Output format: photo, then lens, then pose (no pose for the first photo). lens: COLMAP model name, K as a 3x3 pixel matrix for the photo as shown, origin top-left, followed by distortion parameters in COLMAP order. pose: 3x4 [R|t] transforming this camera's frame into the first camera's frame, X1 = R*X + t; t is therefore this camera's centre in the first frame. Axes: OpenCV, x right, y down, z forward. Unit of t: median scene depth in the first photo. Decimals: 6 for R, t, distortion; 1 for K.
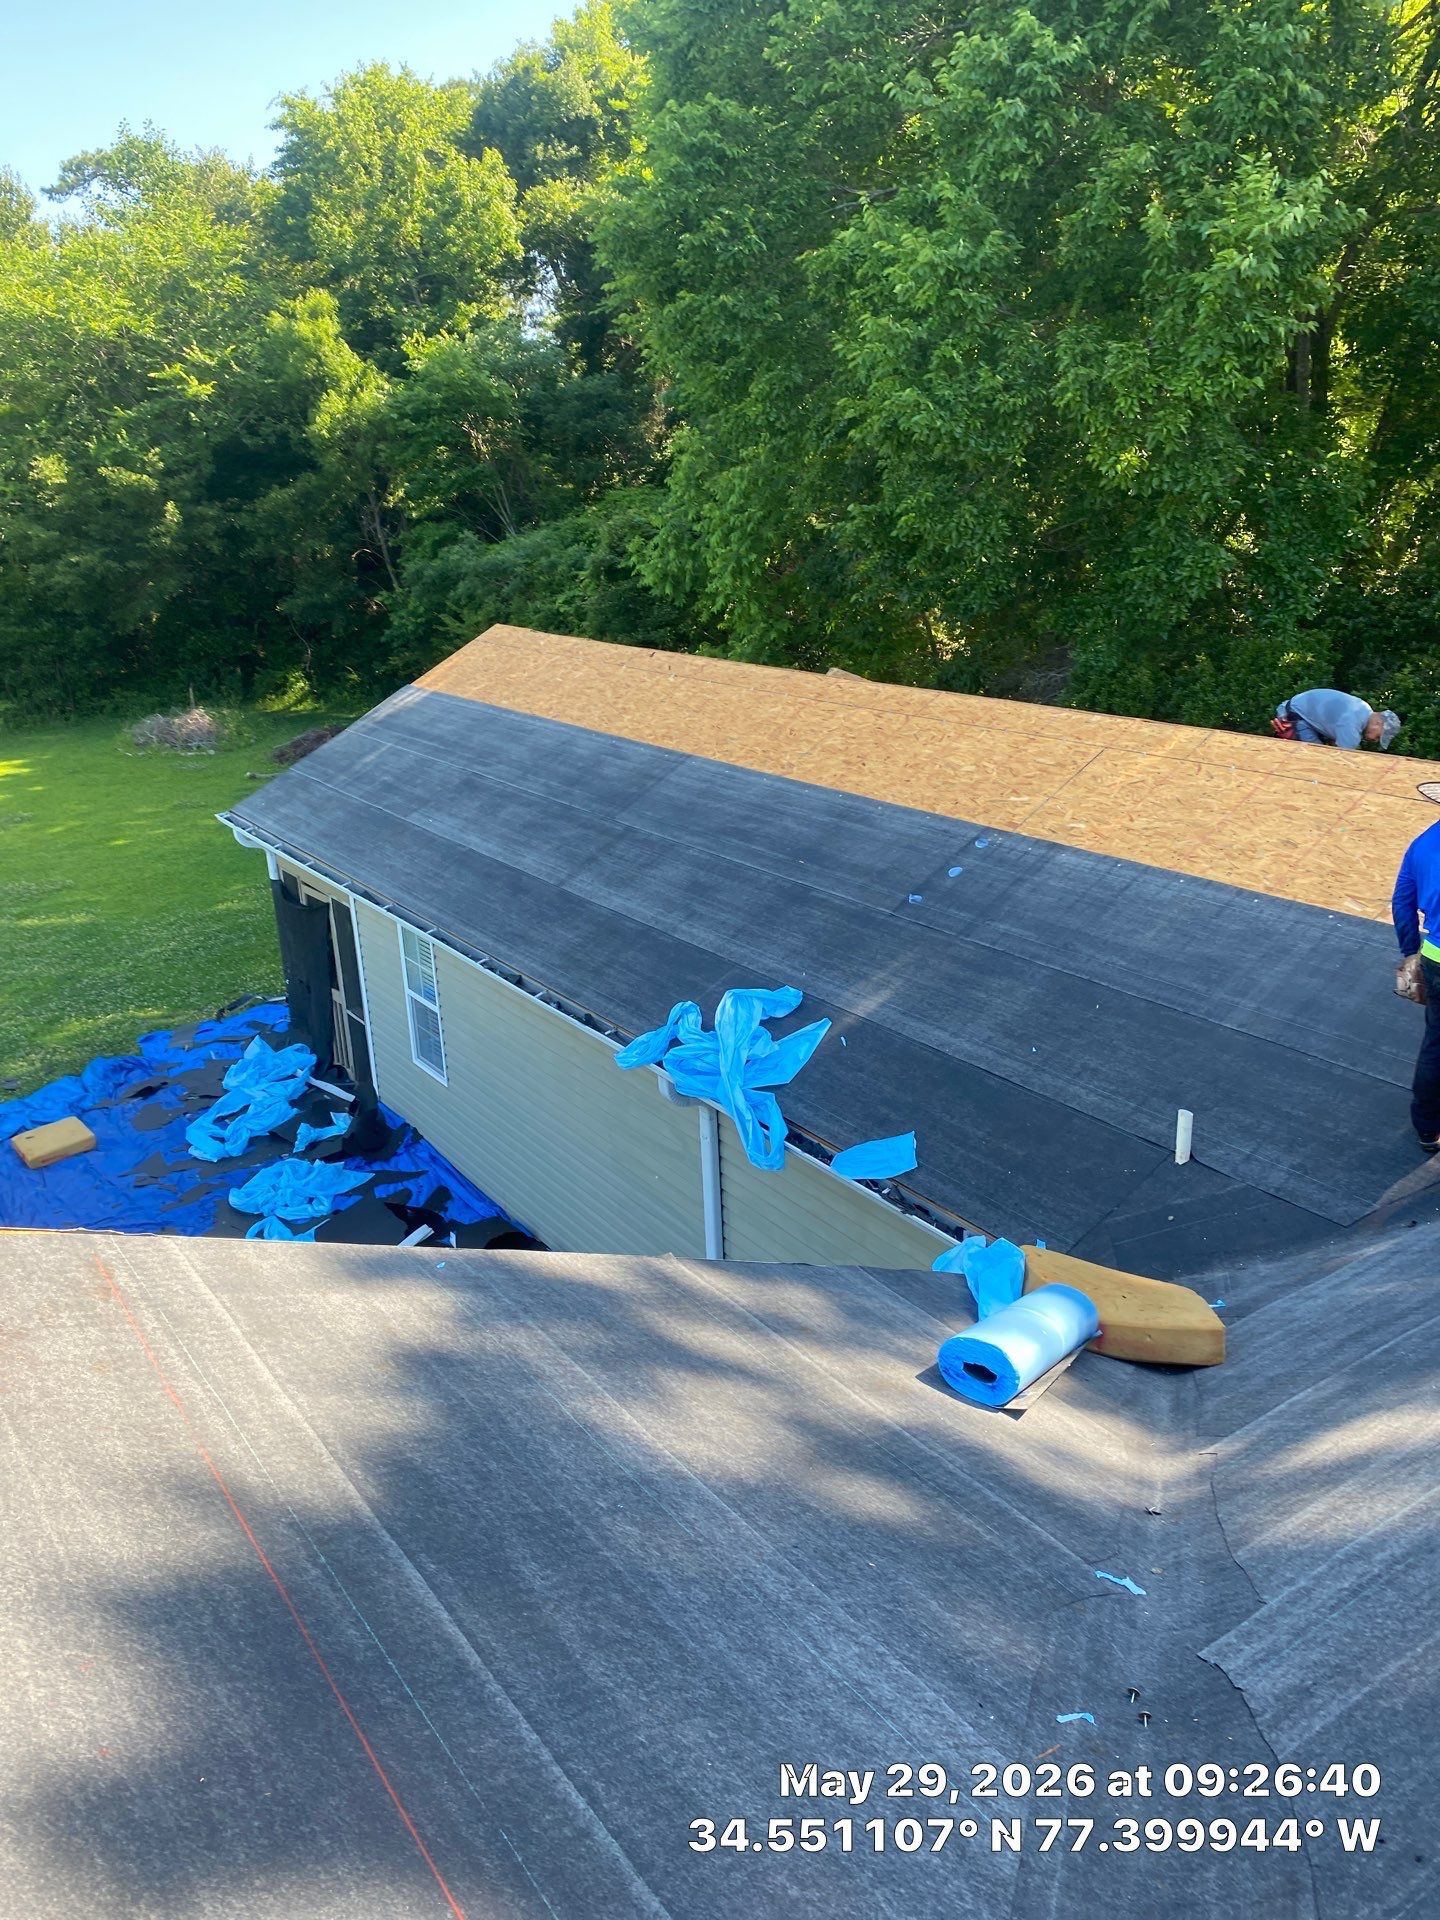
lens RADIAL K [[1475.0, 0, 695.5], [0, 1475.0, 959.2], [0, 0, 1]] dist [0.014300, -0.014862]
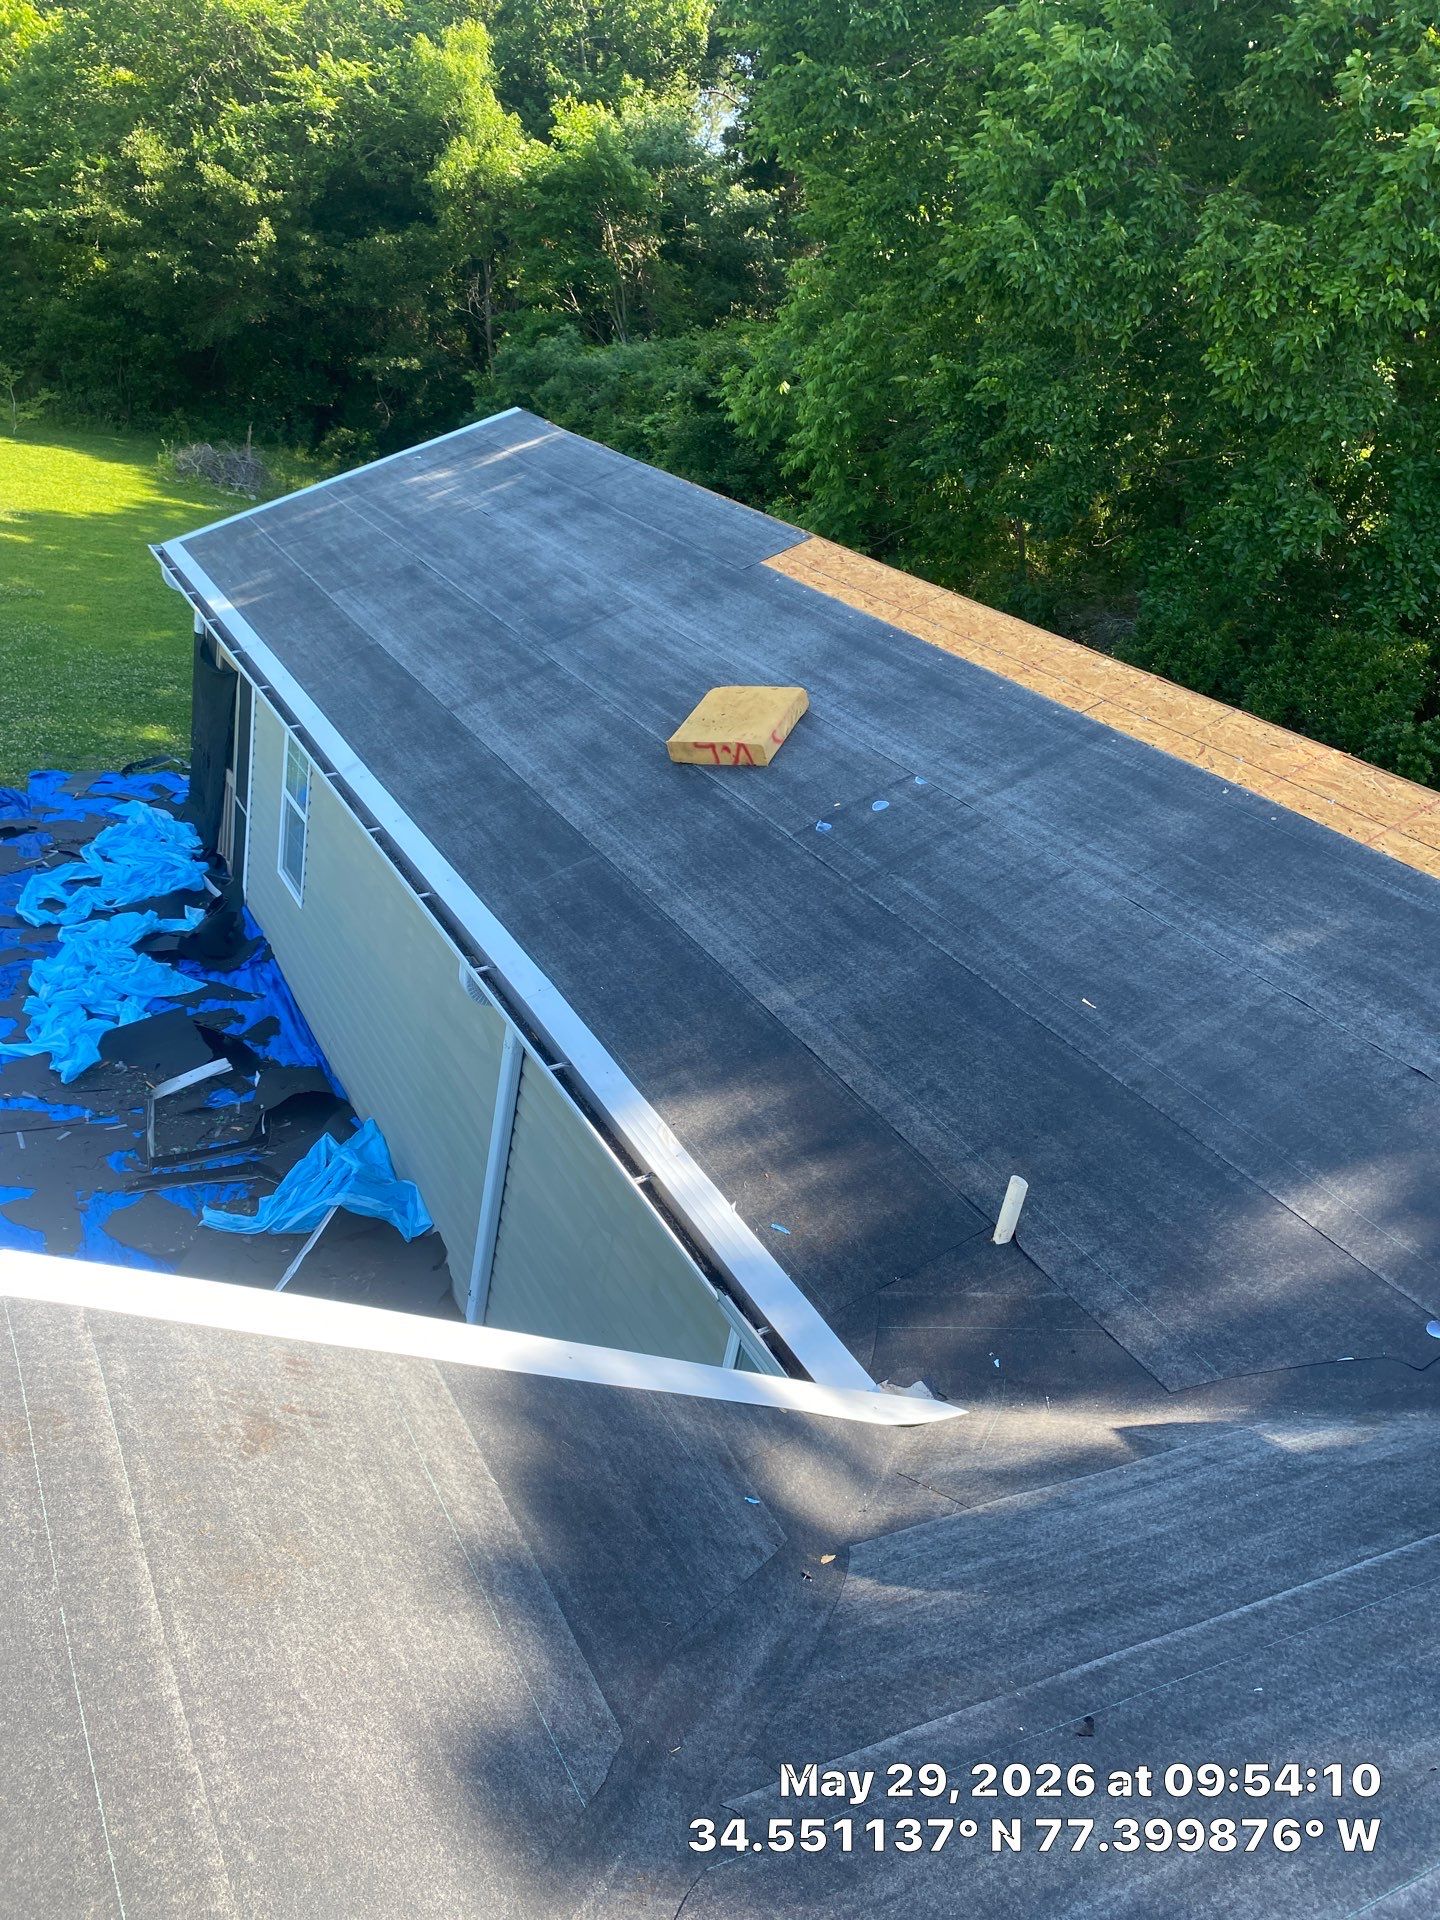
lens RADIAL K [[1475.0, 0, 704.4], [0, 1475.0, 955.8], [0, 0, 1]] dist [0.014300, -0.014862]
pose [[0.970703, 0.239966, -0.012302, 0.090612], [-0.238087, 0.967482, 0.085400, -0.020178], [0.032395, -0.079969, 0.996271, 0.144928]]
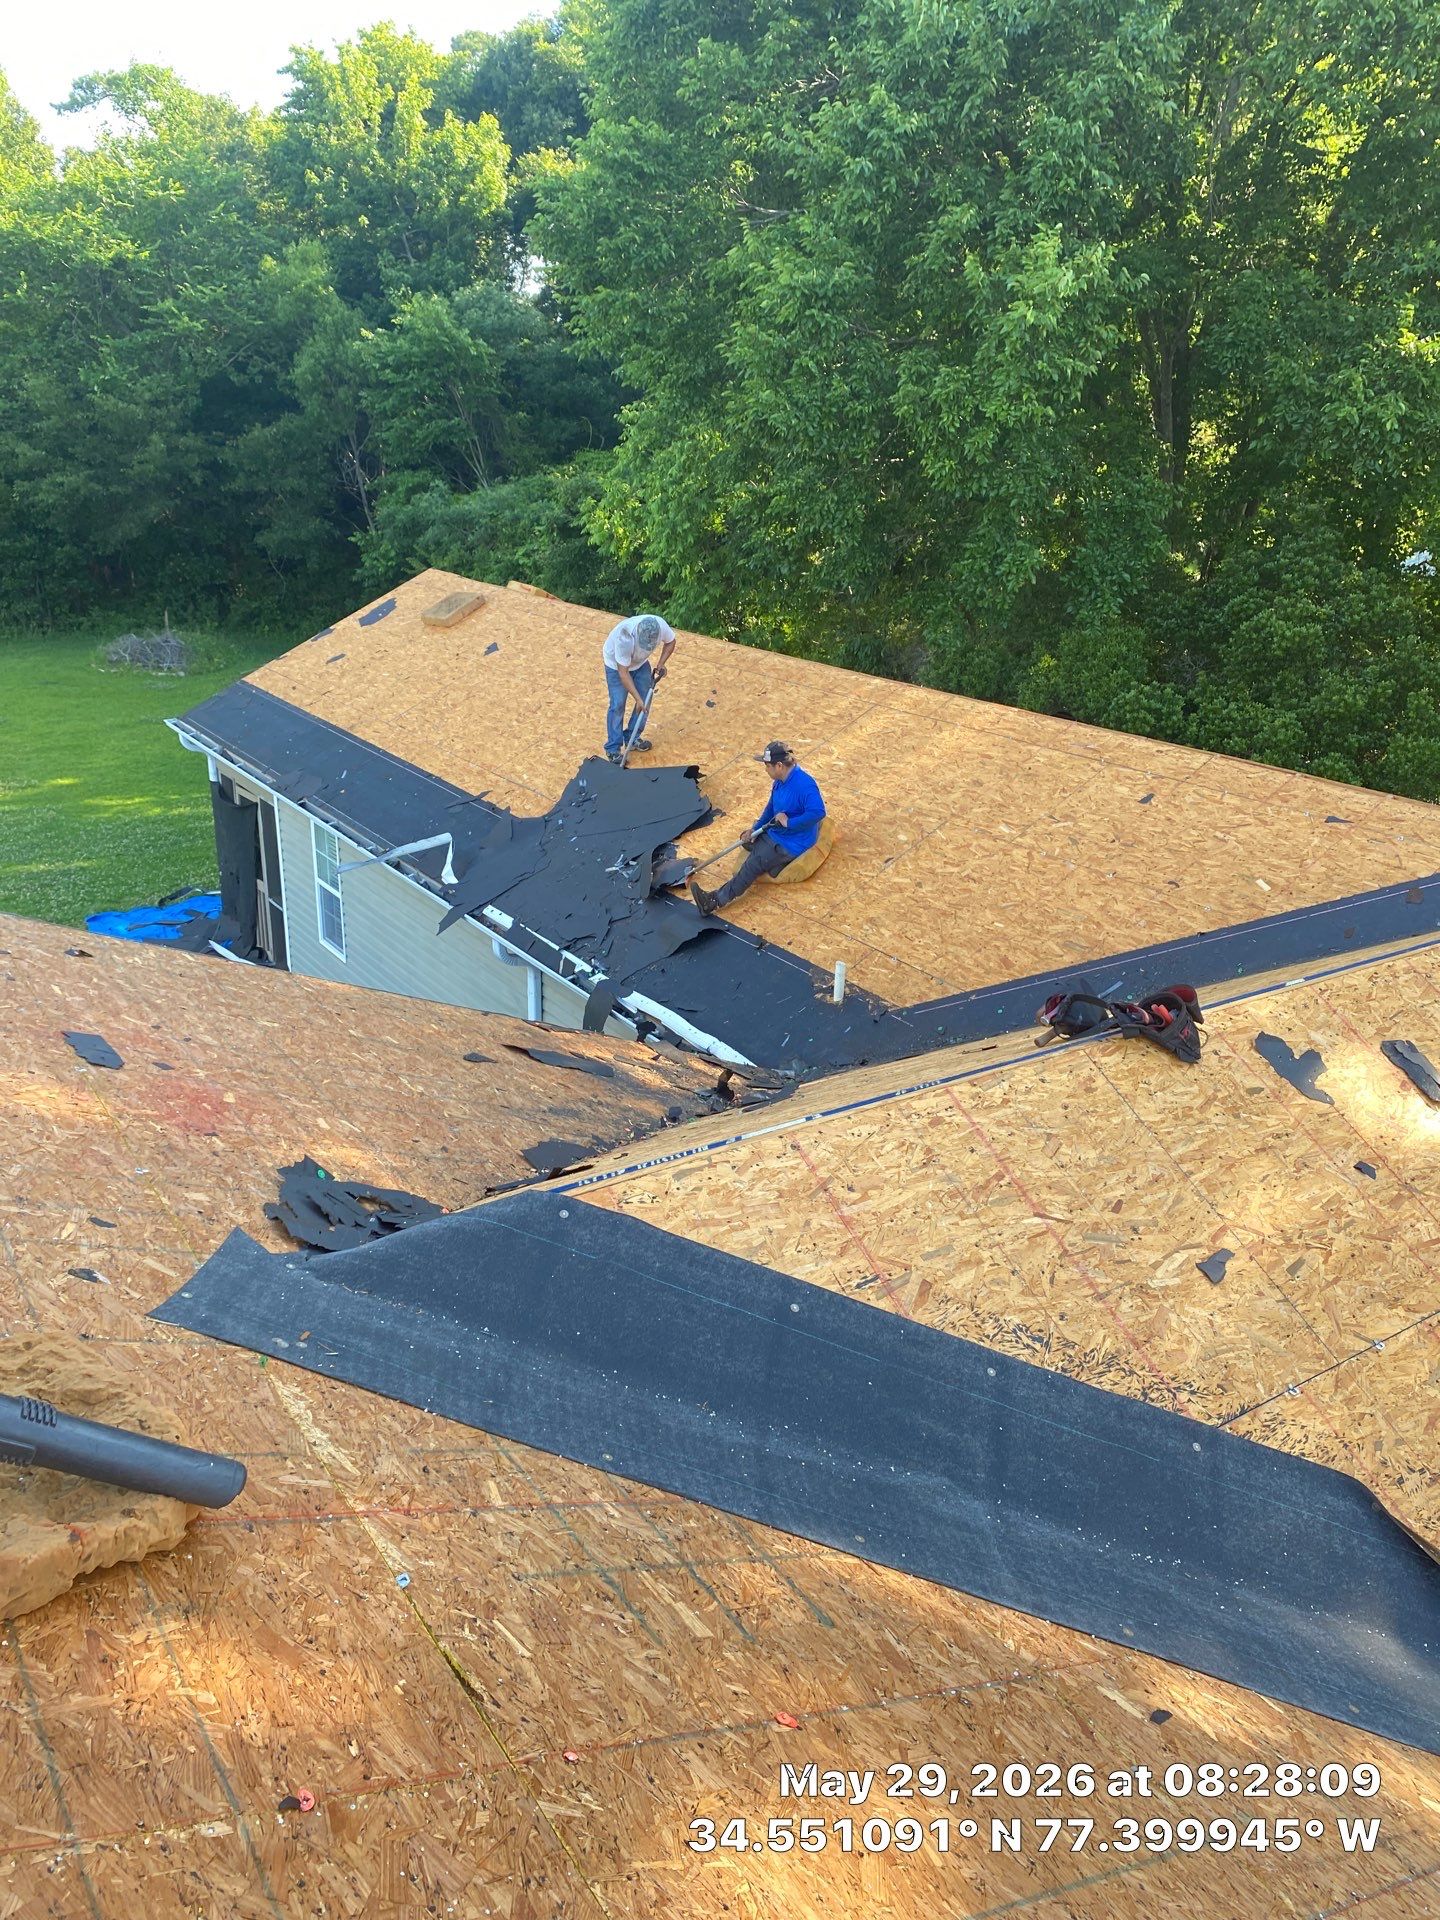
lens RADIAL K [[1475.0, 0, 740.9], [0, 1475.0, 961.5], [0, 0, 1]] dist [0.014300, -0.014862]
pose [[0.997201, 0.062060, 0.041708, 0.106327], [-0.063039, 0.997755, 0.022588, 0.043670], [-0.040213, -0.025154, 0.998874, -0.202409]]
